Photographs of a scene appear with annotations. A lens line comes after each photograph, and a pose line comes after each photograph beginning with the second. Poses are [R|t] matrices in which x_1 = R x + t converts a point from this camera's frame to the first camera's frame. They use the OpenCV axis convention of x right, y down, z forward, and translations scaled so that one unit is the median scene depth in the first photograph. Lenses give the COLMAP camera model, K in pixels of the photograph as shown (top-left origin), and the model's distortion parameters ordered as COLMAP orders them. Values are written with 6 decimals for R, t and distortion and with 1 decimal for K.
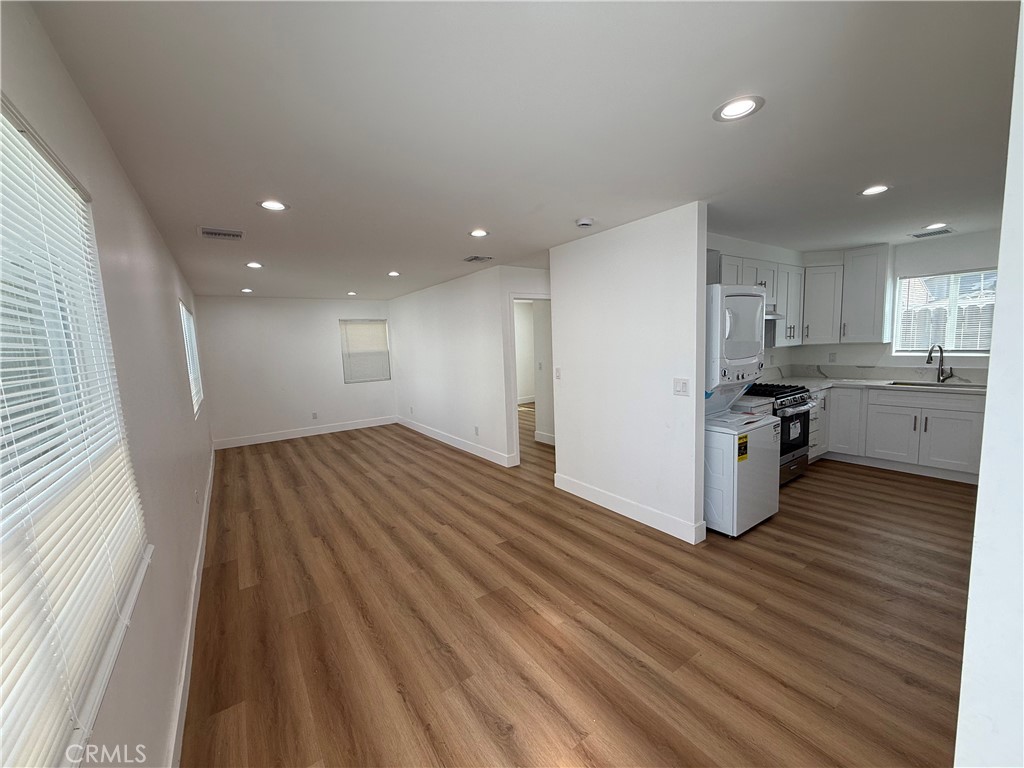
lens RADIAL K [[405.7, 0, 509.9], [0, 405.7, 384.8], [0, 0, 1]] dist [0.001426, 0.000193]
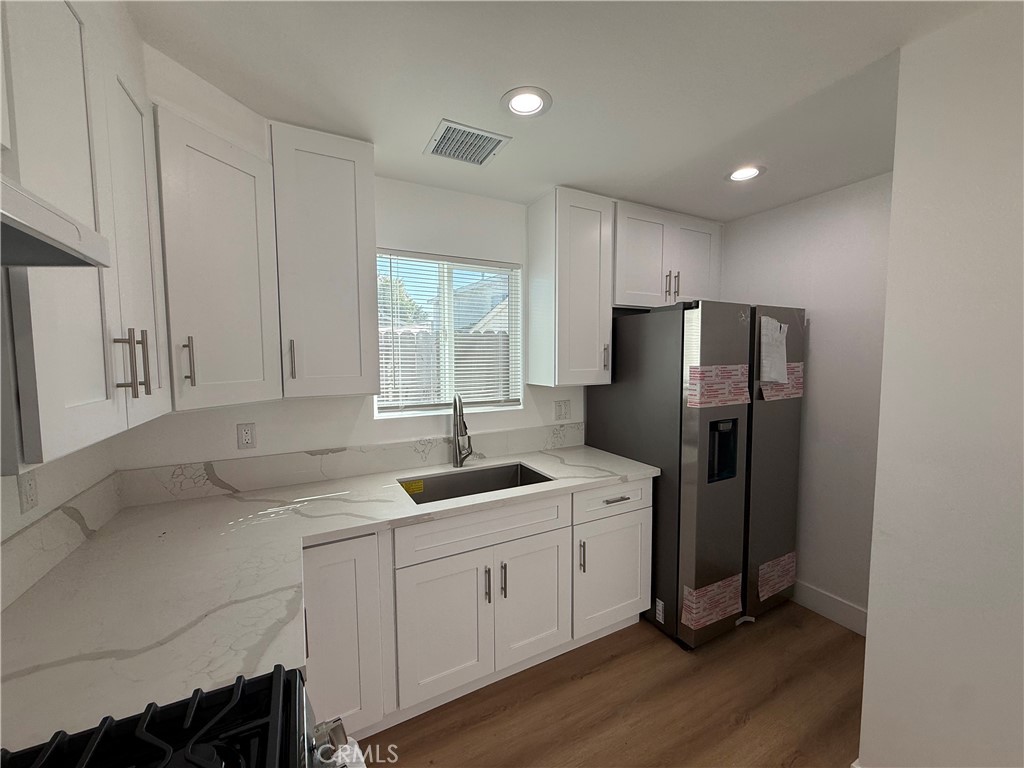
lens RADIAL K [[405.7, 0, 509.9], [0, 405.7, 384.8], [0, 0, 1]] dist [0.001426, 0.000193]
pose [[0.125778, -0.031196, 0.991568, 0.561944], [0.108693, 0.993922, 0.017483, -0.111323], [-0.986086, 0.105577, 0.128404, 0.861443]]
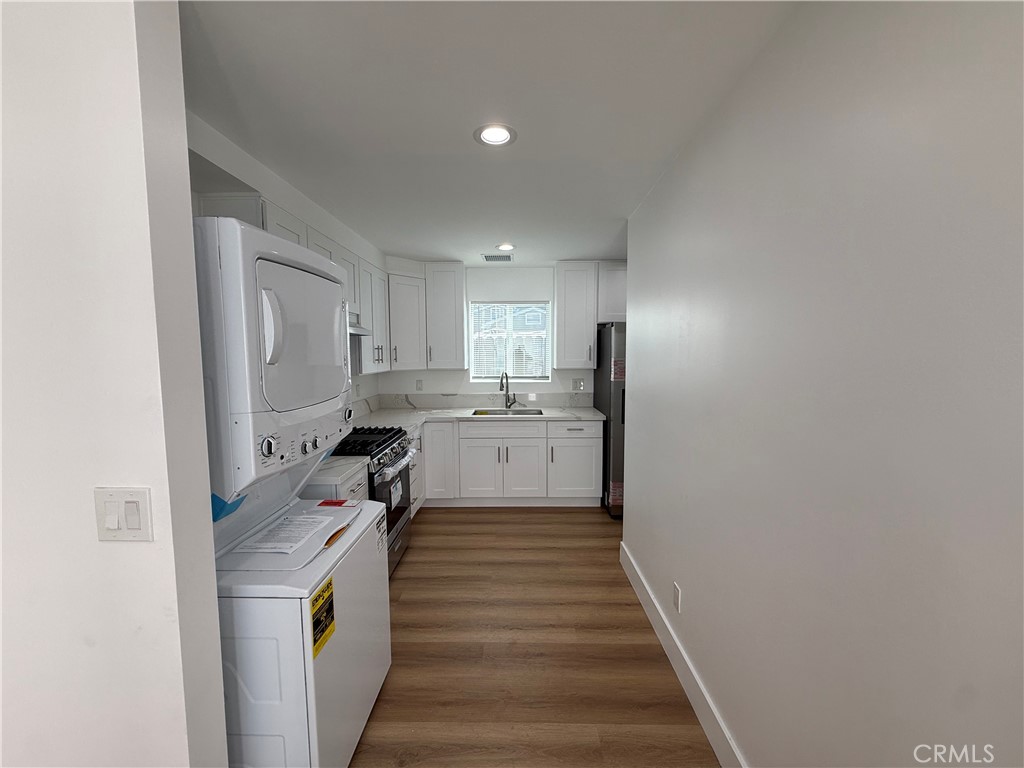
lens RADIAL K [[405.7, 0, 509.9], [0, 405.7, 384.8], [0, 0, 1]] dist [0.001426, 0.000193]
pose [[0.585352, -0.027843, 0.810301, 0.242196], [0.070035, 0.997411, -0.016320, -0.047815], [-0.807749, 0.066302, 0.585786, 0.398345]]
